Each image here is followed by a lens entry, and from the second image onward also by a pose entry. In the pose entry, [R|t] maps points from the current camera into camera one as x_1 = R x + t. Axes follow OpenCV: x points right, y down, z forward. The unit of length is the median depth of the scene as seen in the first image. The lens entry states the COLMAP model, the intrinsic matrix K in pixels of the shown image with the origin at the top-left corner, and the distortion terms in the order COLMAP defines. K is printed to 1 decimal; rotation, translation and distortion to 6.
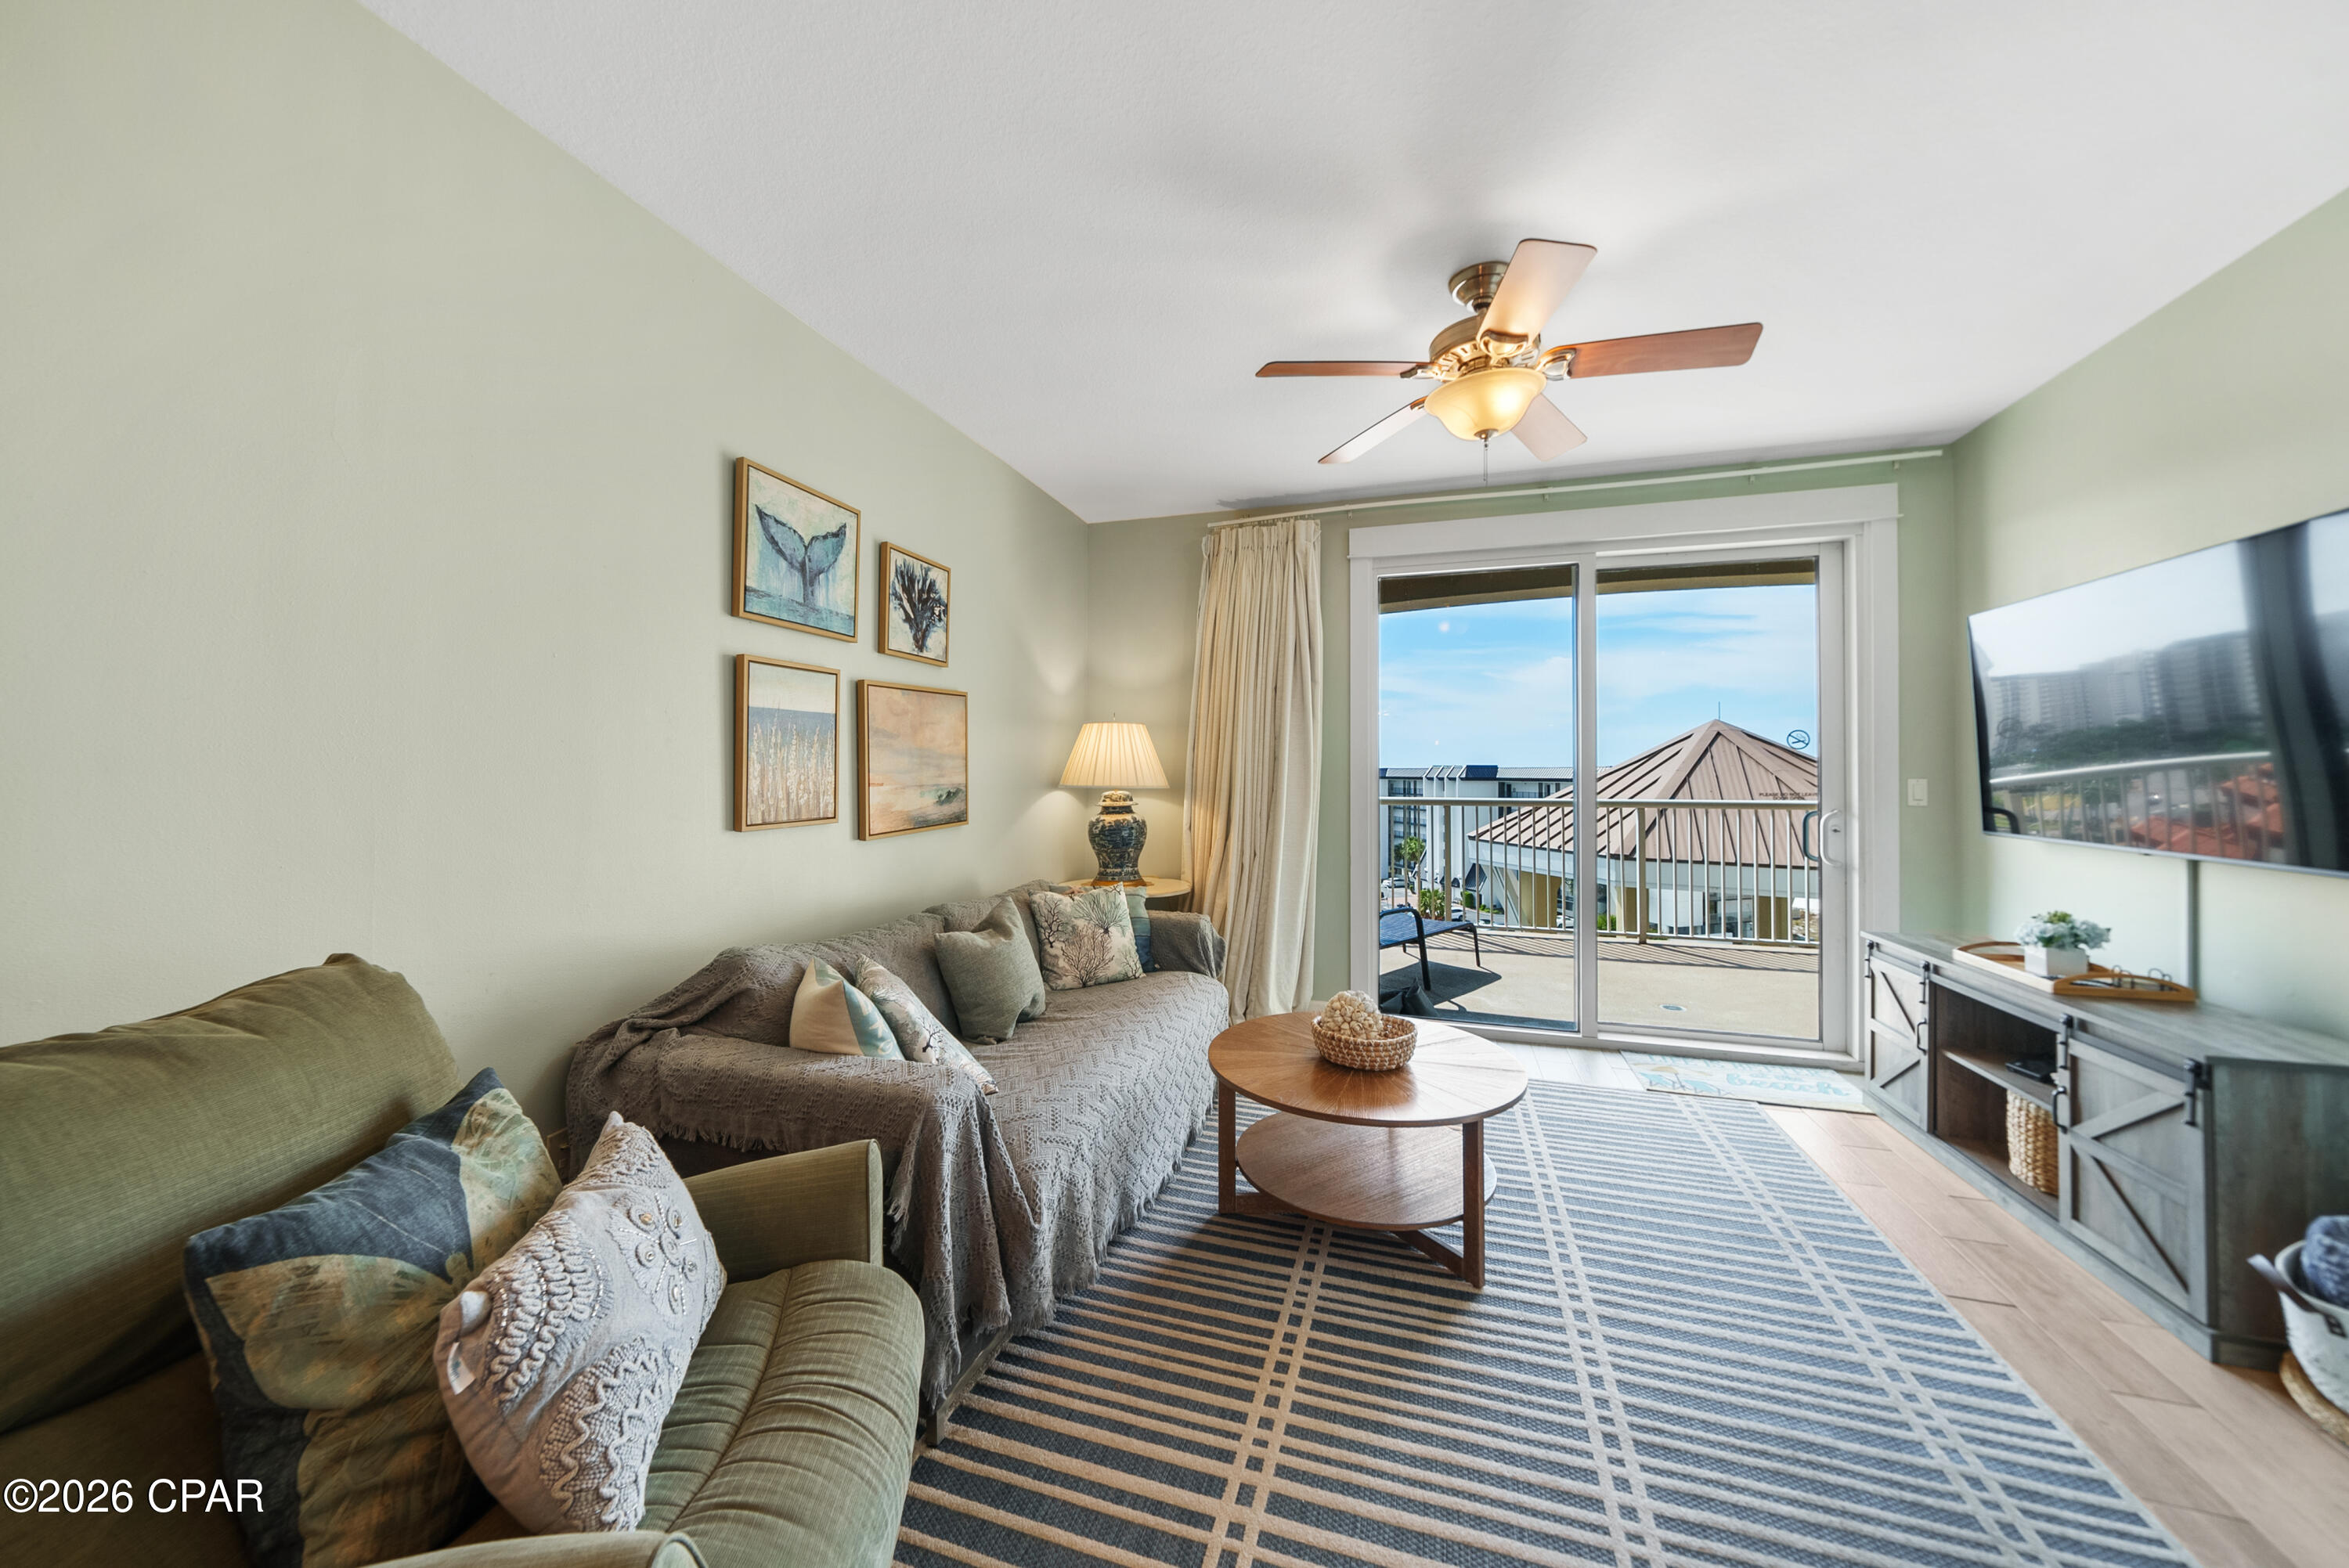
lens RADIAL K [[822.0, 0, 1164.1], [0, 822.0, 762.7], [0, 0, 1]] dist [-0.004110, -0.000267]
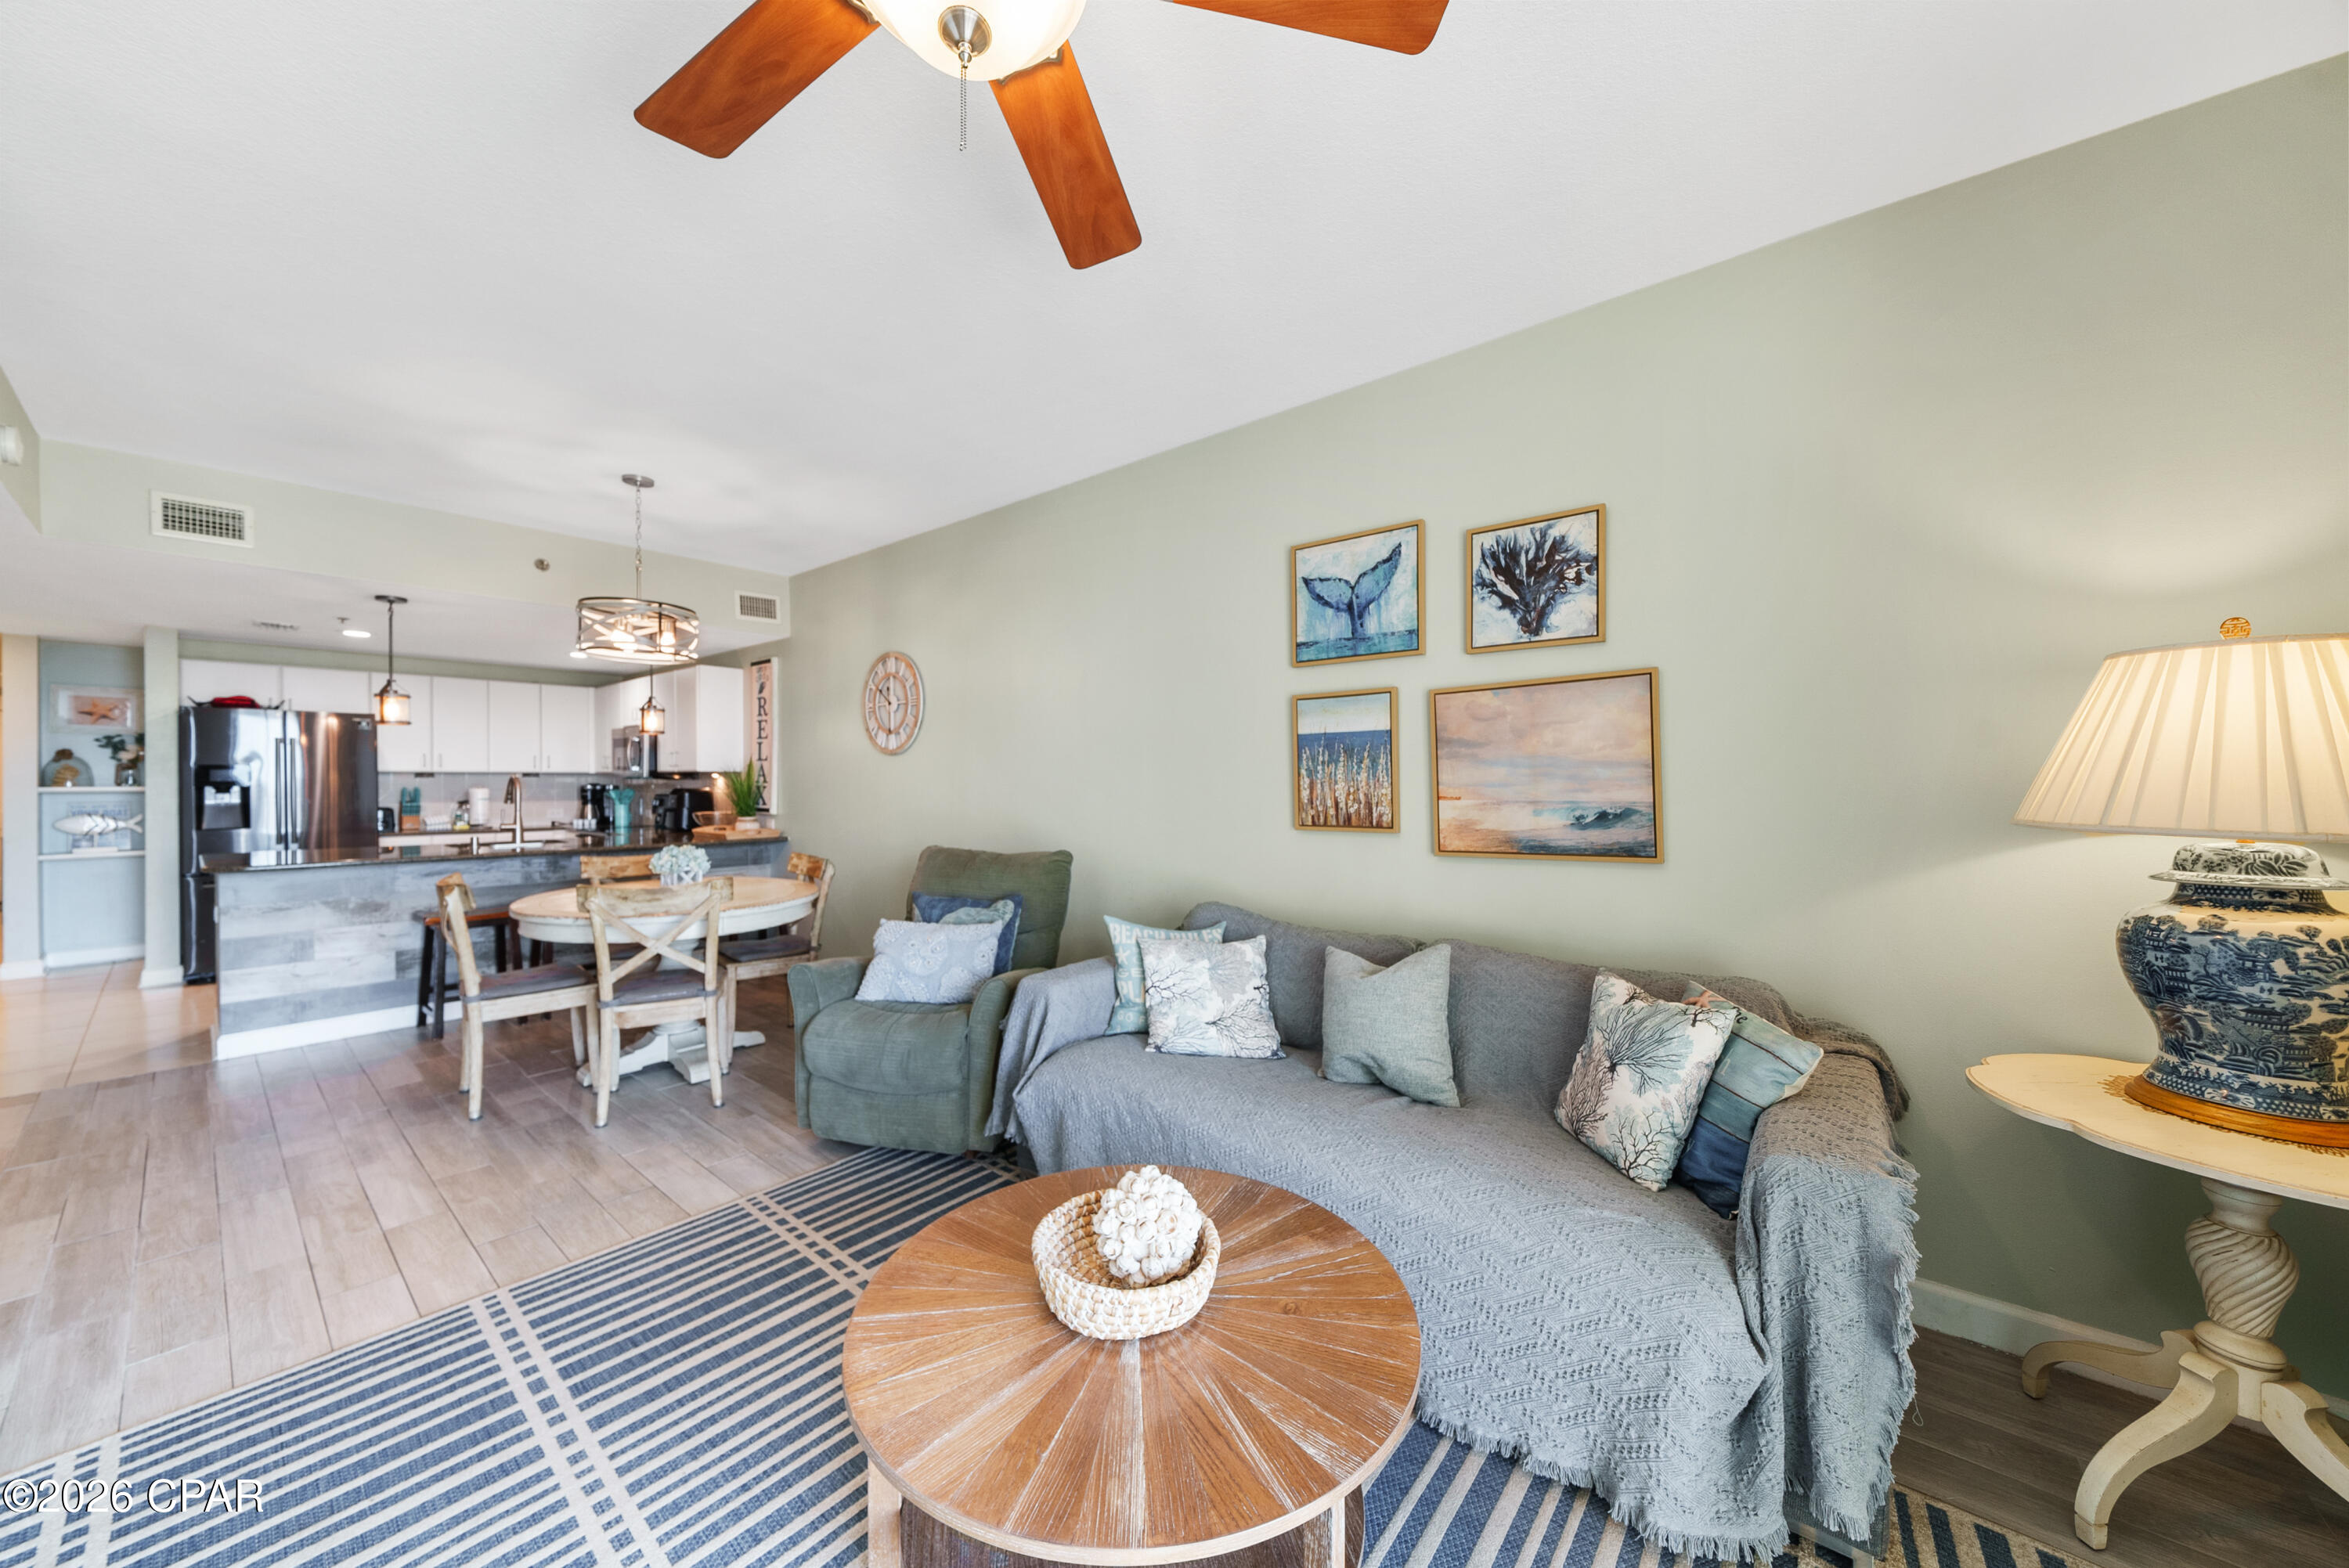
lens RADIAL K [[813.4, 0, 1161.2], [0, 813.4, 785.9], [0, 0, 1]] dist [-0.001689, -0.000154]
pose [[-0.369445, 0.003127, -0.929247, 0.636246], [0.009434, 0.999955, -0.000386, 0.010036], [0.929205, -0.008909, -0.369458, 1.042072]]
